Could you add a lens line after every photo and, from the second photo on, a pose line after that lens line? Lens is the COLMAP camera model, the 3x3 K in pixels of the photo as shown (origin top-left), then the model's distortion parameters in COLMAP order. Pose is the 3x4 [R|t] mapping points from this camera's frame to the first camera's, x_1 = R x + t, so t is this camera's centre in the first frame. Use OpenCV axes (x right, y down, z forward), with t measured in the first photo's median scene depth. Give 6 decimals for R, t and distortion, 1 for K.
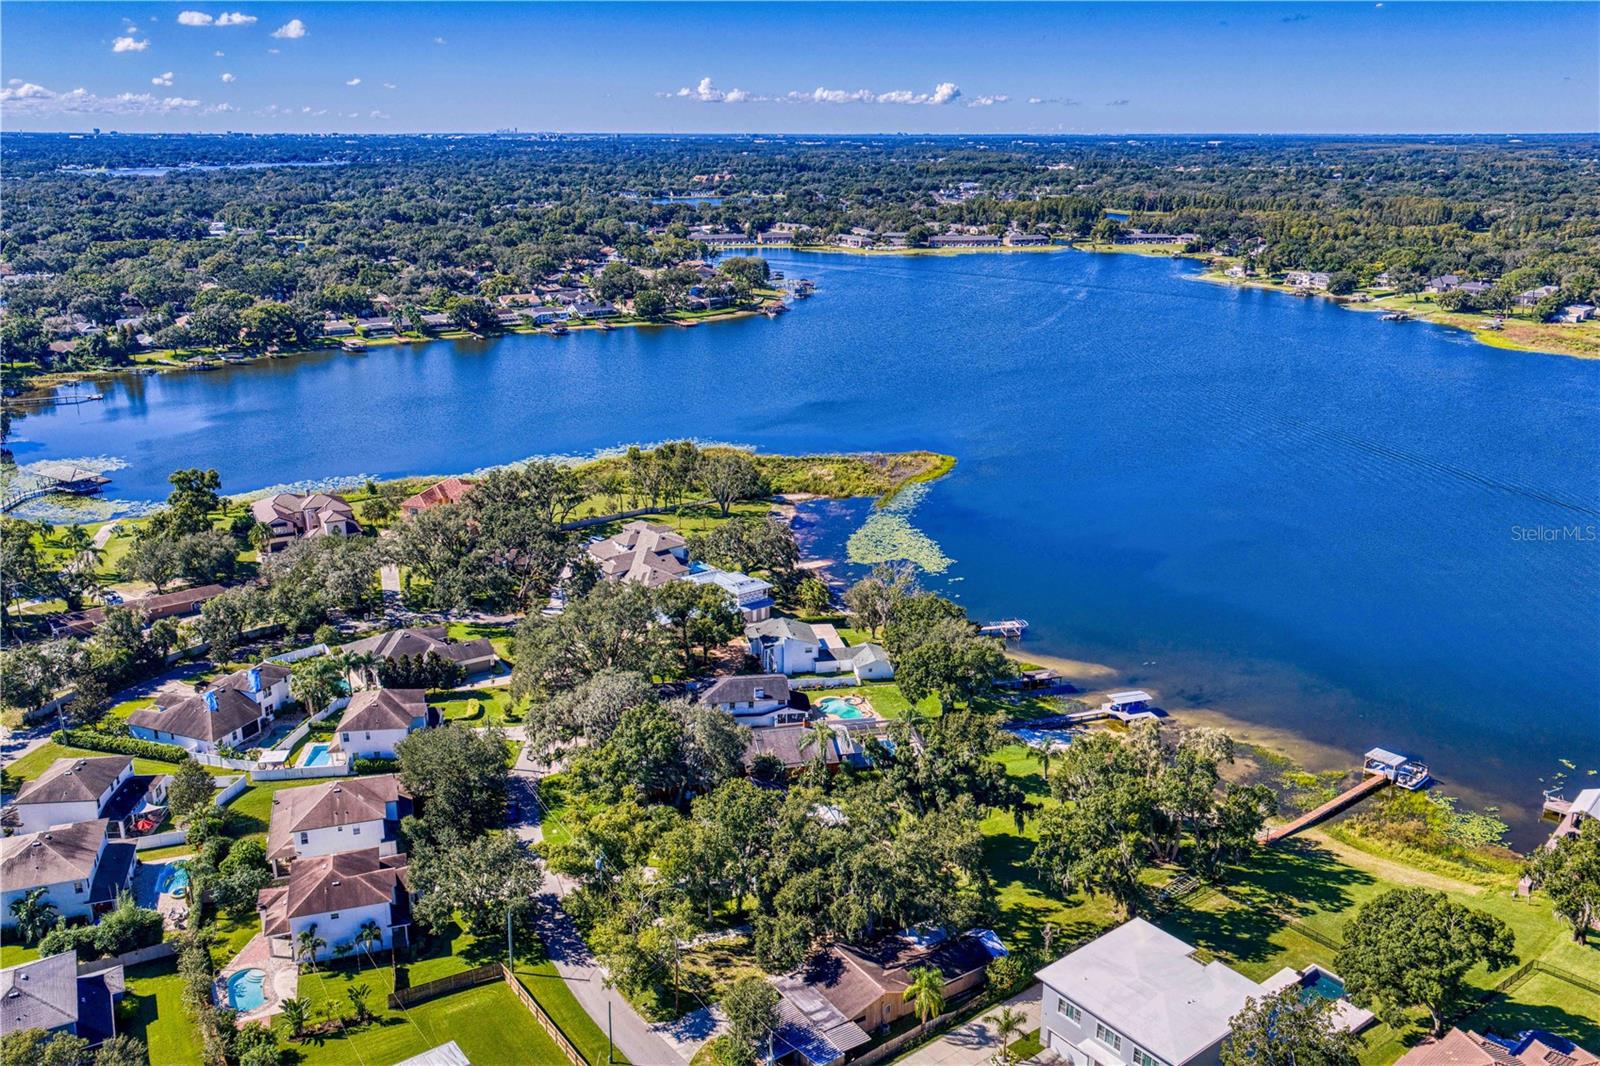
lens RADIAL K [[1298.3, 0, 800.0], [0, 1298.3, 533.0], [0, 0, 1]] dist [0.031270, -0.013724]
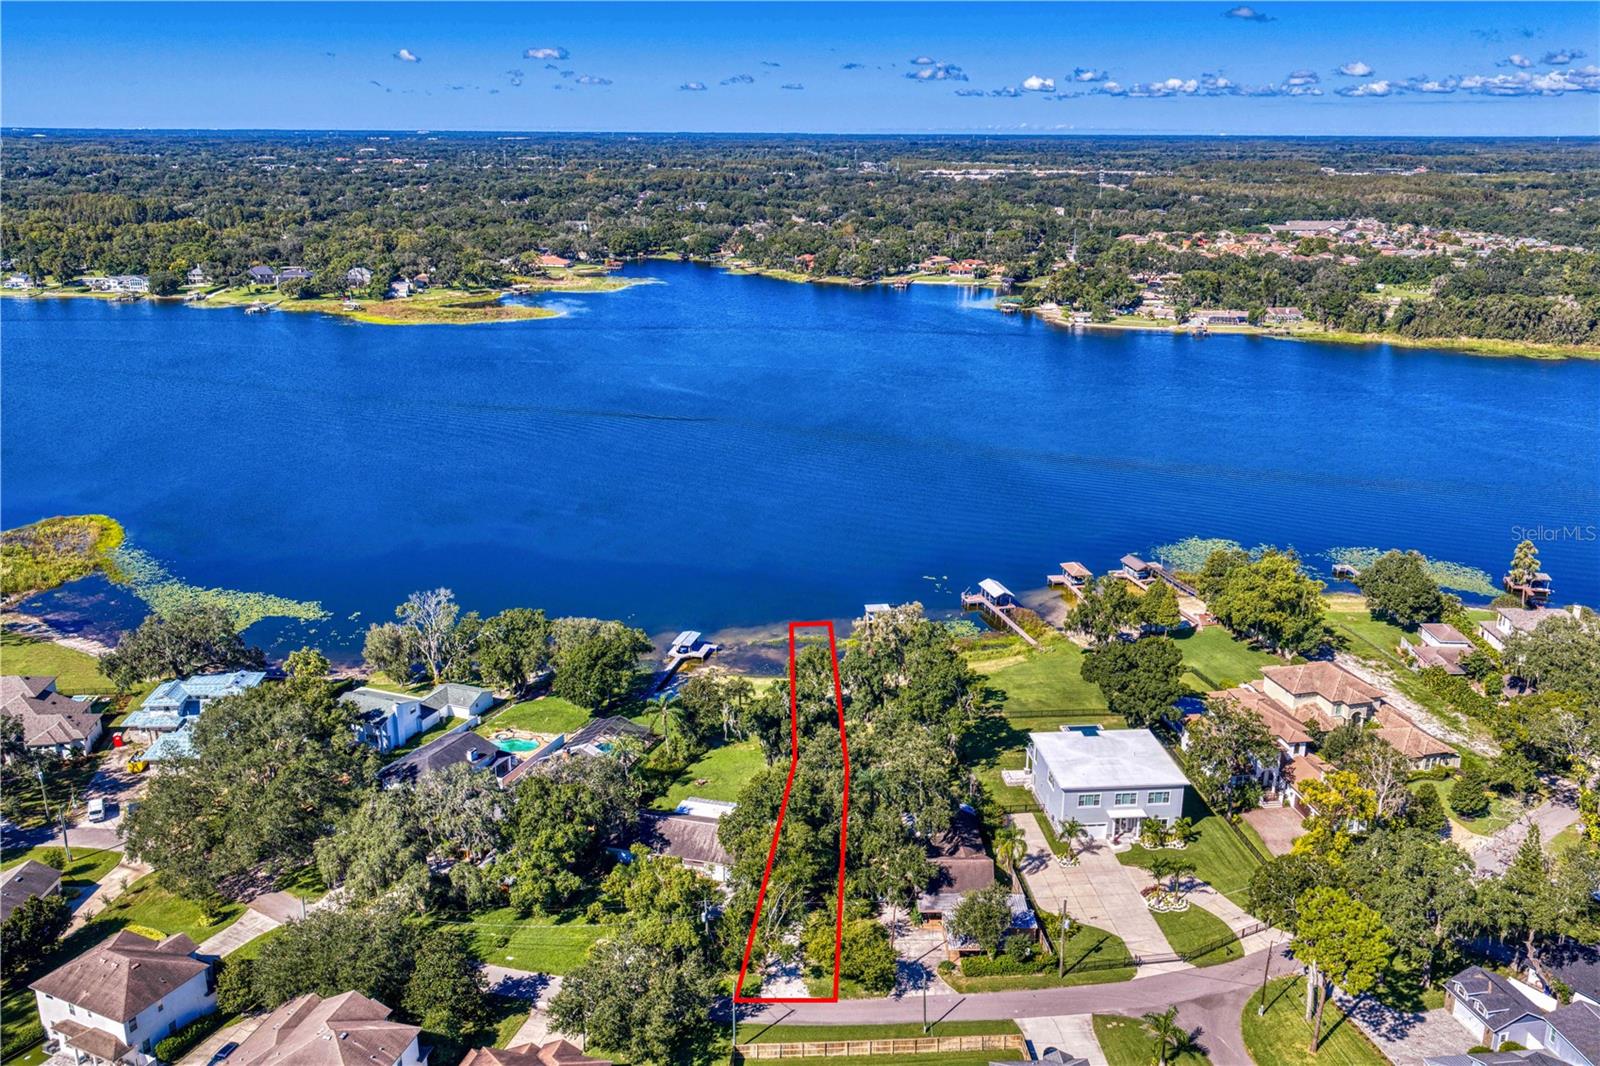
lens RADIAL K [[1285.7, 0, 800.0], [0, 1285.7, 533.0], [0, 0, 1]] dist [0.086570, -0.144115]
pose [[0.558137, -0.252213, 0.790488, -0.160942], [0.247969, 0.959847, 0.131166, -0.024478], [-0.791830, 0.122808, 0.598267, 0.070691]]
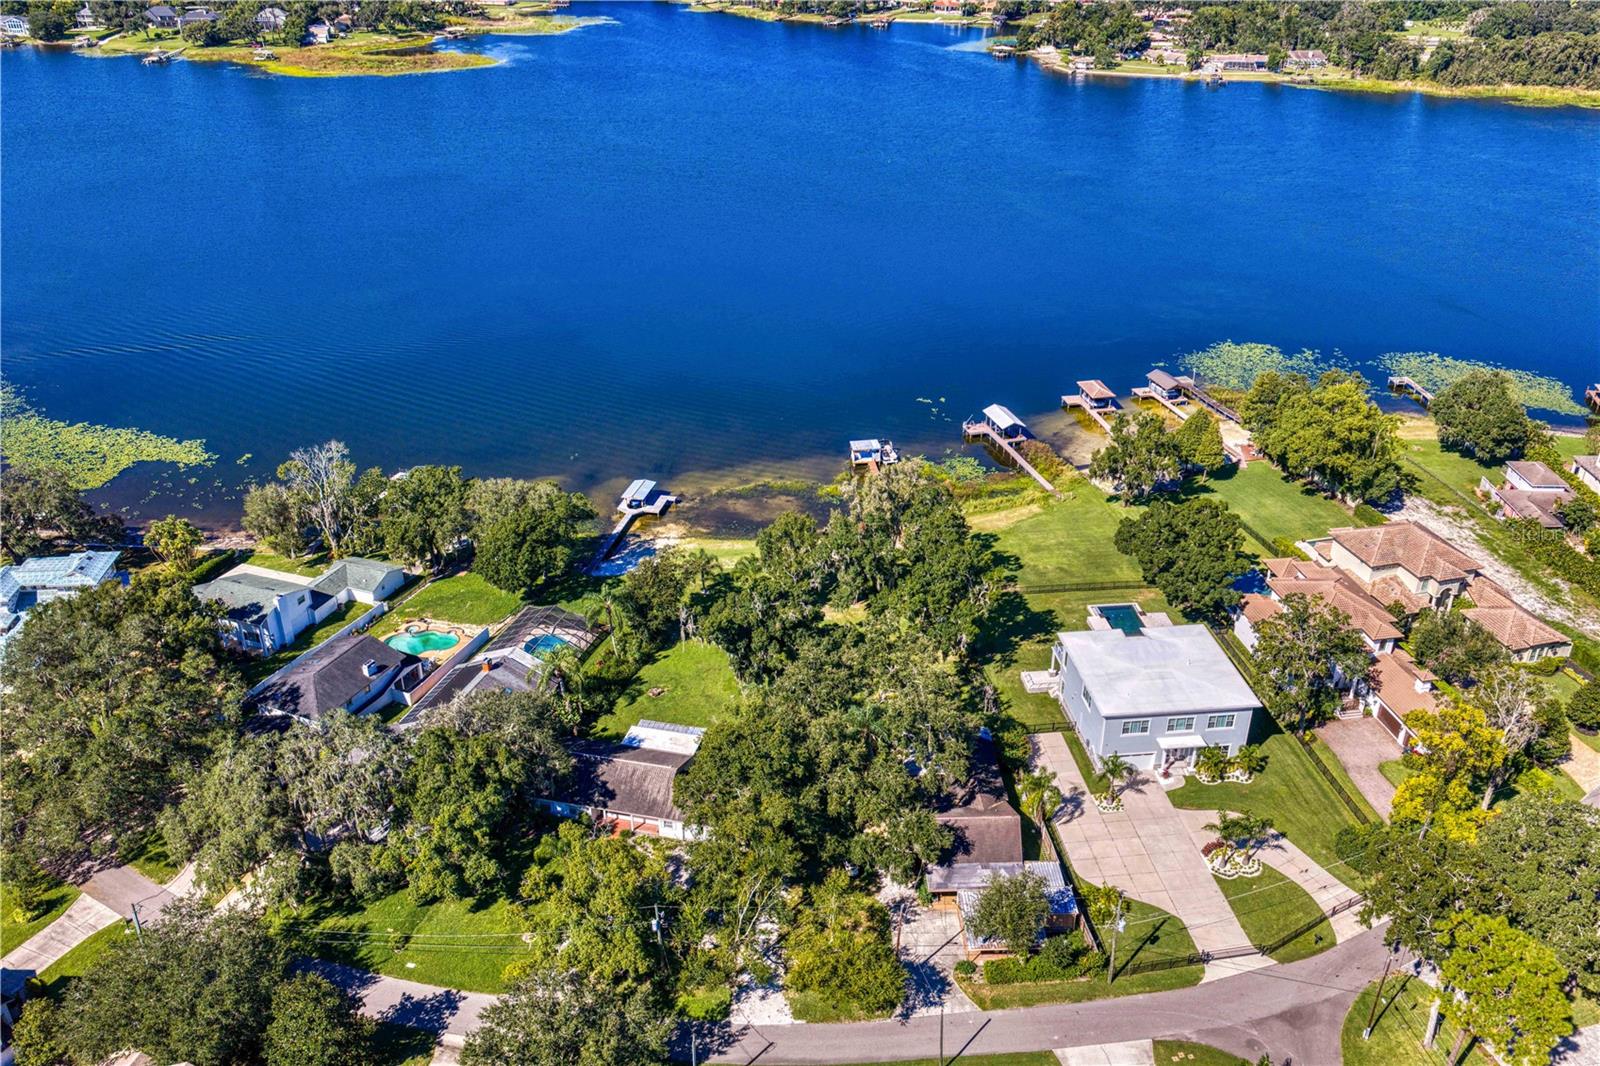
lens RADIAL K [[1298.3, 0, 800.0], [0, 1298.3, 533.0], [0, 0, 1]] dist [0.031270, -0.013724]
pose [[0.539054, -0.400766, 0.740815, -0.115306], [0.254291, 0.915939, 0.310470, -0.031584], [-0.802967, 0.021023, 0.595652, 0.100390]]
